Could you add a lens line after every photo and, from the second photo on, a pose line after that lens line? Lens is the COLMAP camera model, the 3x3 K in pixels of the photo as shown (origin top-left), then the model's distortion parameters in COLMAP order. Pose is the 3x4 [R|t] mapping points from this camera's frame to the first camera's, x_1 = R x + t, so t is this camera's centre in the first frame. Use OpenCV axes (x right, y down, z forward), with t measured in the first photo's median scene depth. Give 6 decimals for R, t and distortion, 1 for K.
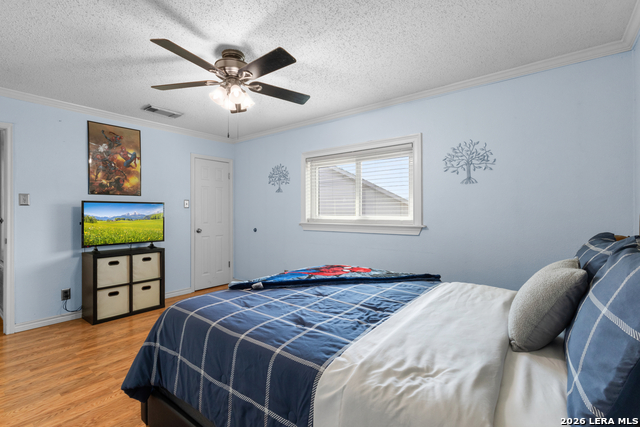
lens RADIAL K [[304.4, 0, 321.4], [0, 304.4, 213.8], [0, 0, 1]] dist [0.003520, 0.002392]
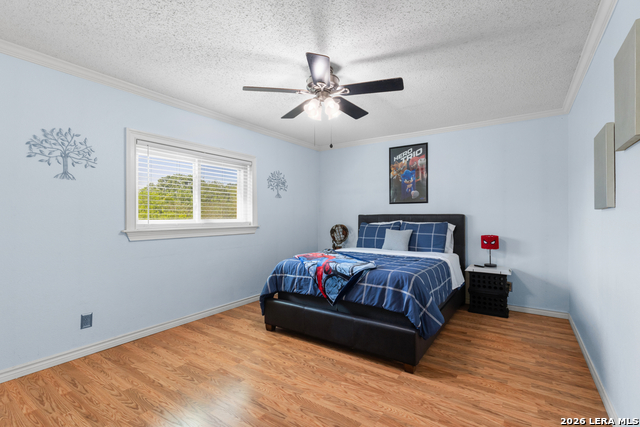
lens RADIAL K [[304.4, 0, 320.8], [0, 304.4, 214.0], [0, 0, 1]] dist [0.003520, 0.002392]
pose [[-0.077761, -0.001159, 0.996971, -0.874379], [-0.007459, 0.999972, 0.000581, -0.013287], [-0.996944, -0.007391, -0.077767, 0.697411]]
